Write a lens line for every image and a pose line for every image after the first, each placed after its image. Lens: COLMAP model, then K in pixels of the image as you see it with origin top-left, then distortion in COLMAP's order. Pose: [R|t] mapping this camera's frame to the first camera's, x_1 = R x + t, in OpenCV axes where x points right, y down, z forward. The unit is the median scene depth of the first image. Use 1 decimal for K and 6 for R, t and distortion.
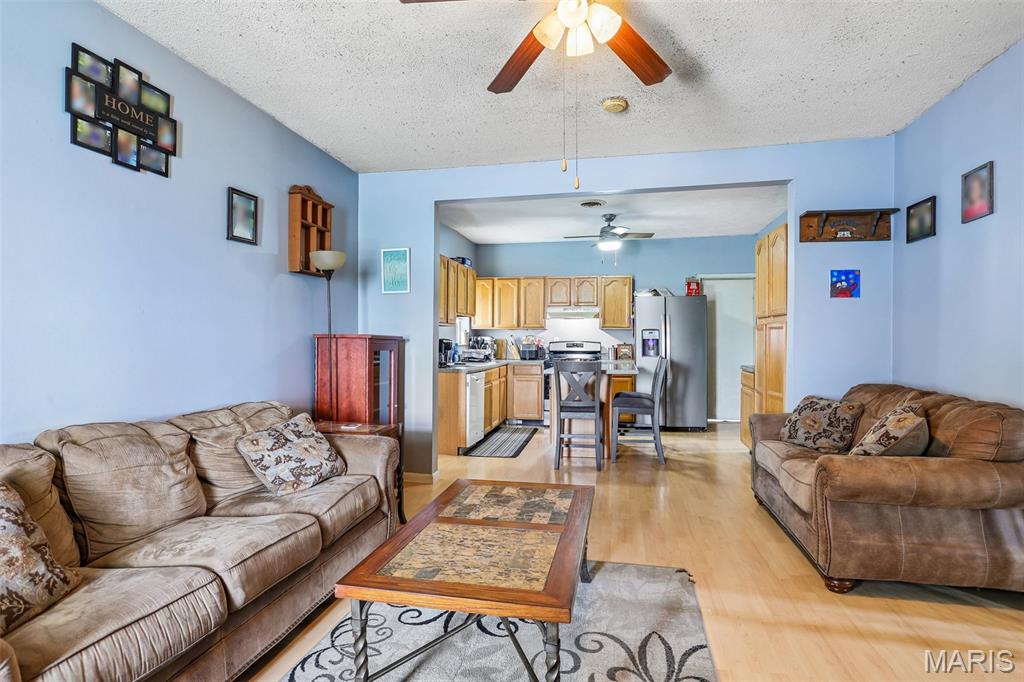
lens RADIAL K [[518.8, 0, 507.9], [0, 518.8, 337.9], [0, 0, 1]] dist [-0.057714, 0.016452]
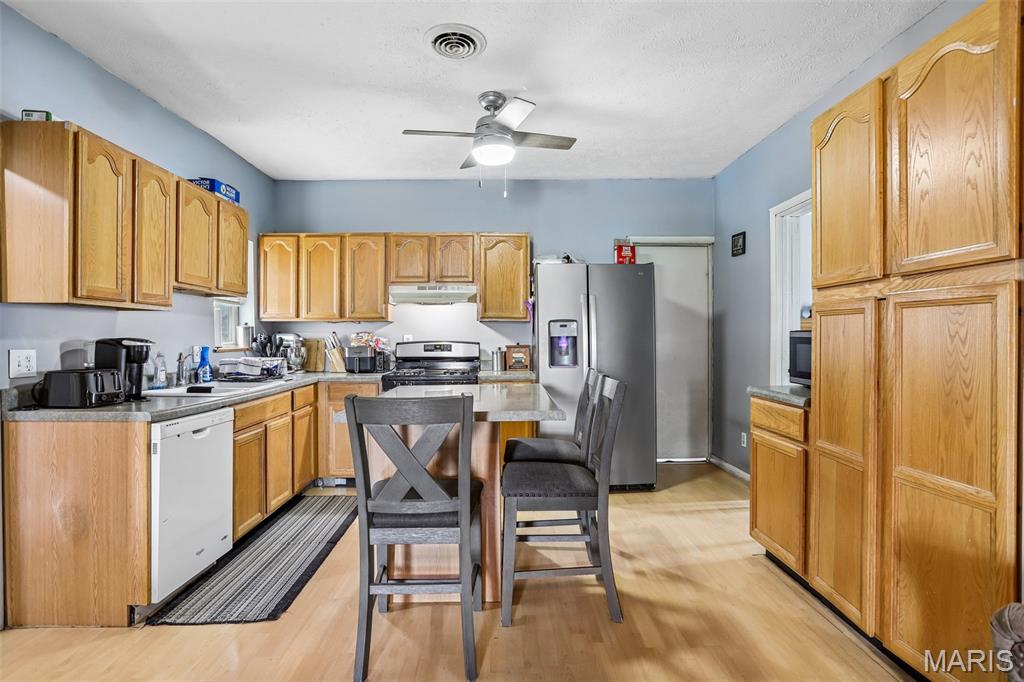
lens RADIAL K [[518.8, 0, 502.6], [0, 518.8, 339.5], [0, 0, 1]] dist [-0.057714, 0.016452]
pose [[0.977758, -0.005774, 0.209656, 0.079378], [0.005135, 0.999980, 0.003591, 0.002862], [-0.209672, -0.002434, 0.977769, 0.405871]]
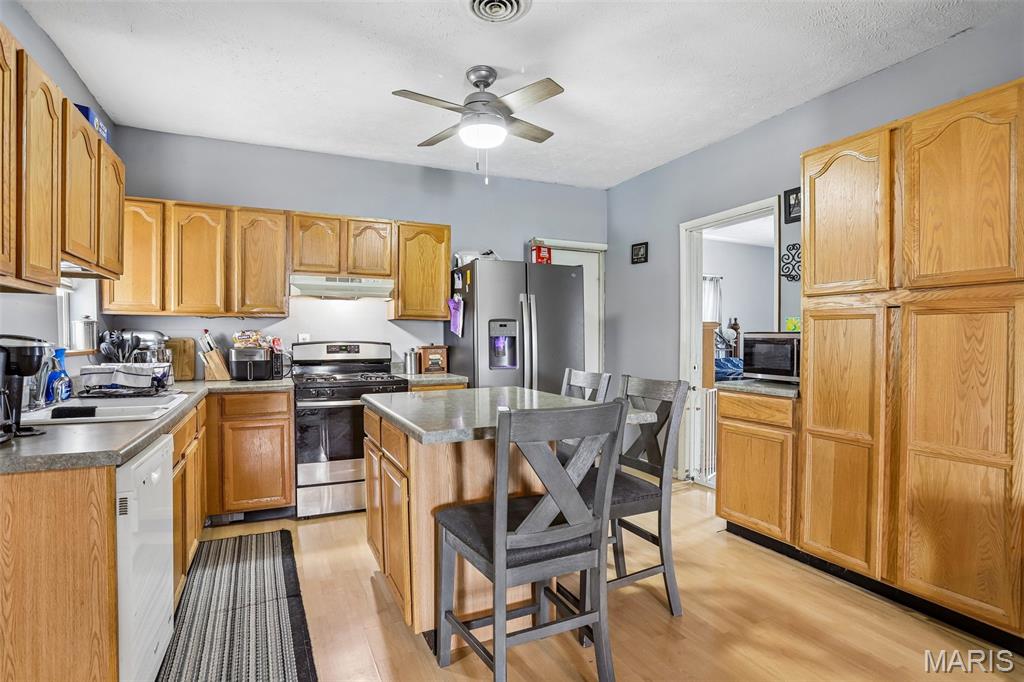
lens RADIAL K [[518.8, 0, 510.8], [0, 518.8, 345.9], [0, 0, 1]] dist [-0.057714, 0.016452]
pose [[0.803104, -0.010322, 0.595749, -0.050737], [0.001354, 0.999879, 0.015500, 0.003317], [-0.595837, -0.011642, 0.803021, 0.497731]]
